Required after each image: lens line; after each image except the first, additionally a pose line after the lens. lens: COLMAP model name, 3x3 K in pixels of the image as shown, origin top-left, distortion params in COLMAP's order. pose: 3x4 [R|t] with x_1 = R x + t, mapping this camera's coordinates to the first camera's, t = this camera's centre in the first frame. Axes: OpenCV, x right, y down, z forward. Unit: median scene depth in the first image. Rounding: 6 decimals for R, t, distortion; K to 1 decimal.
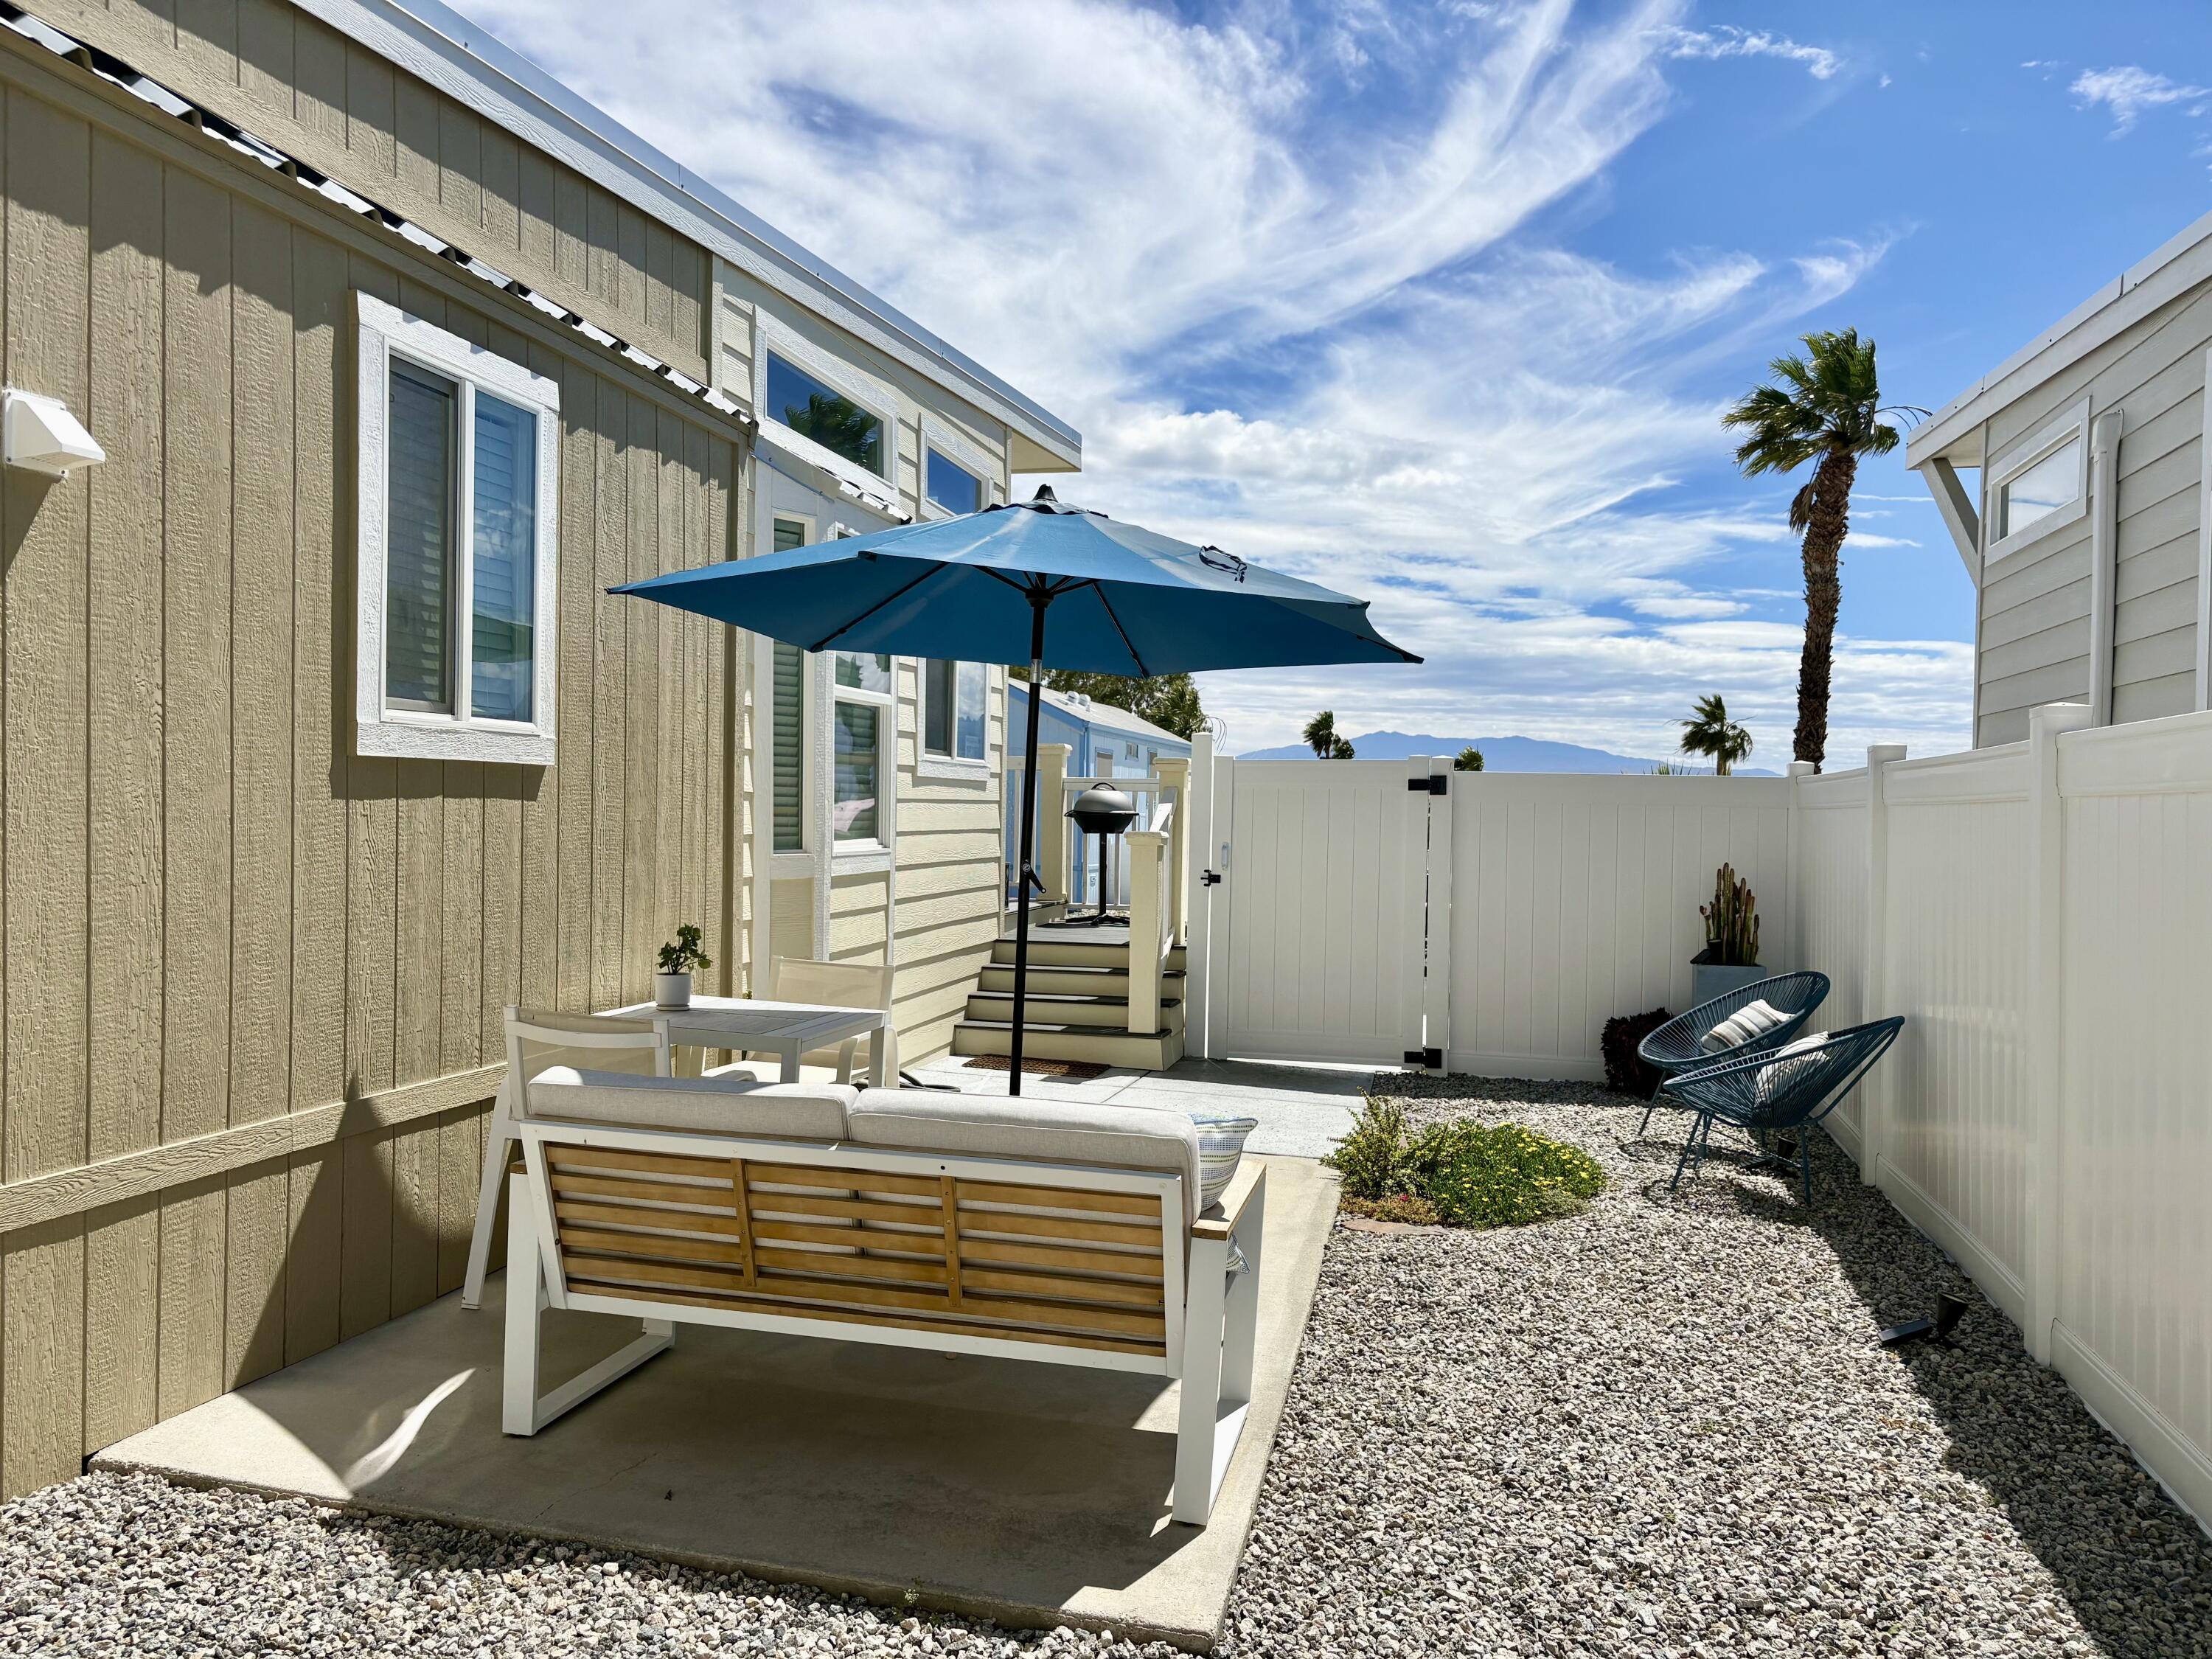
lens RADIAL K [[1677.8, 0, 1103.9], [0, 1677.8, 834.2], [0, 0, 1]] dist [0.038887, -0.037235]
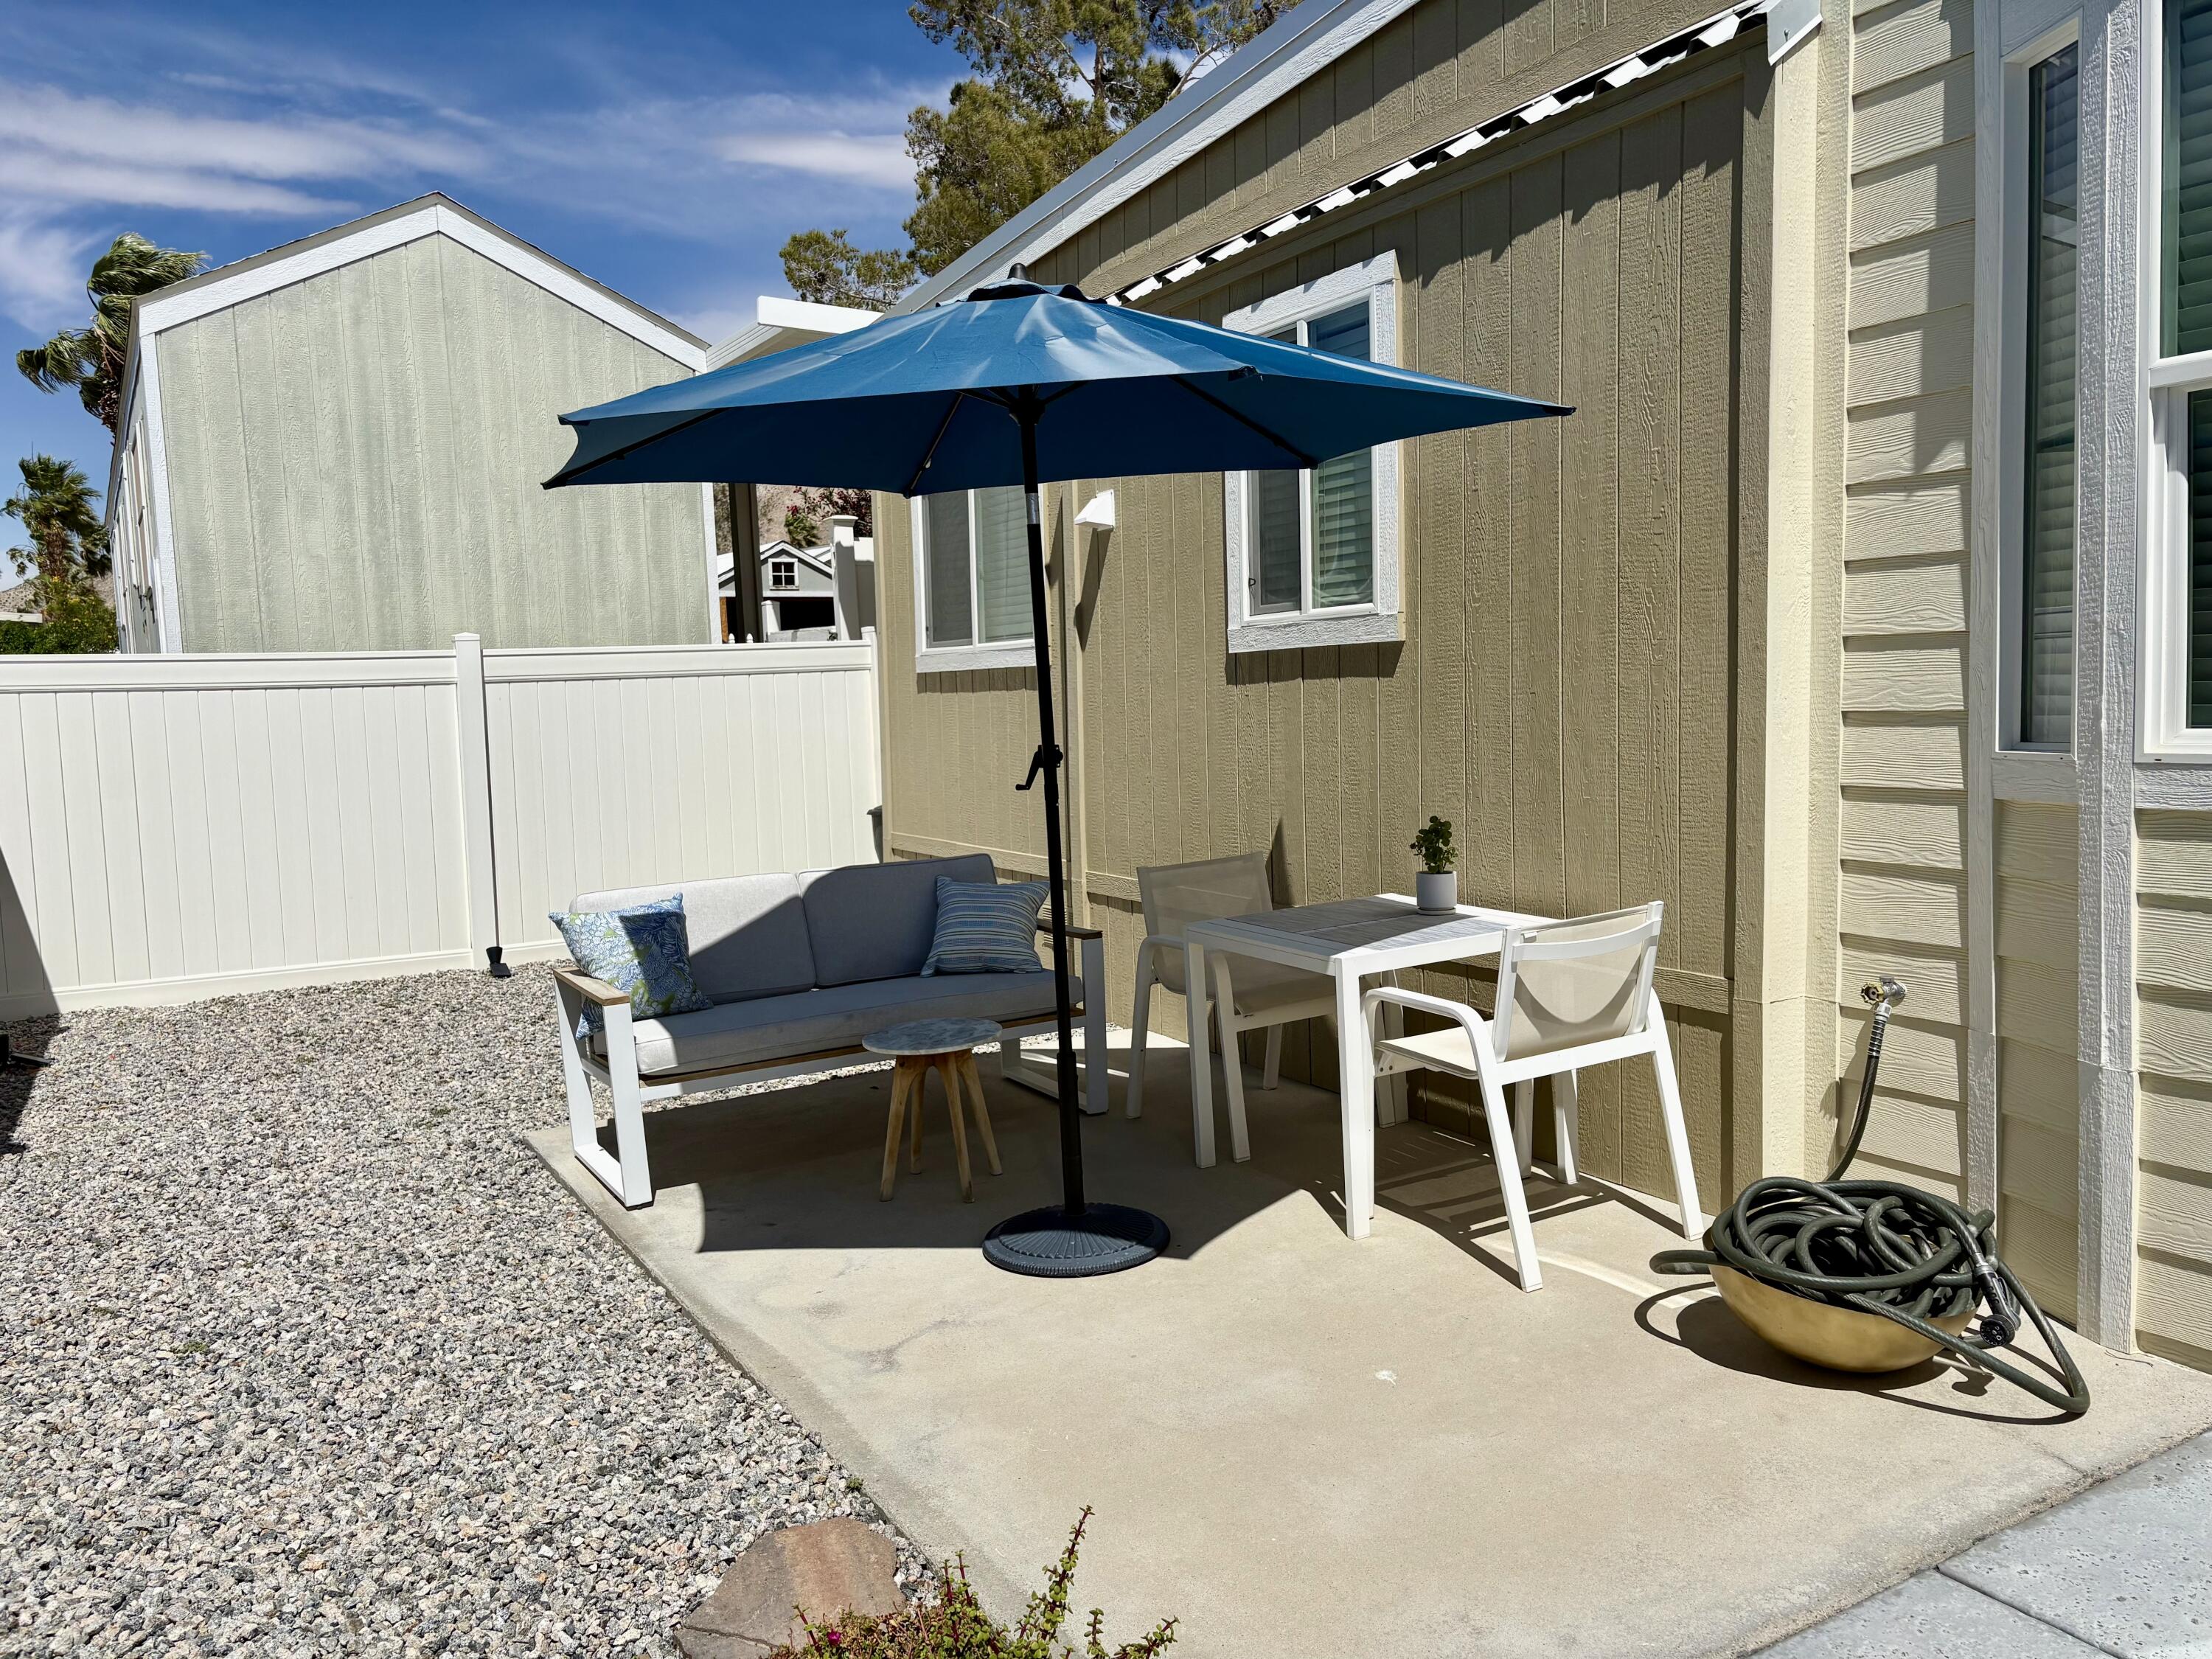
lens RADIAL K [[1677.8, 0, 1106.5], [0, 1677.8, 819.6], [0, 0, 1]] dist [0.038887, -0.037235]
pose [[-0.739660, 0.061623, -0.670153, 0.517216], [0.013976, 0.996991, 0.076252, -0.014844], [0.672836, 0.047035, -0.738295, 1.760062]]
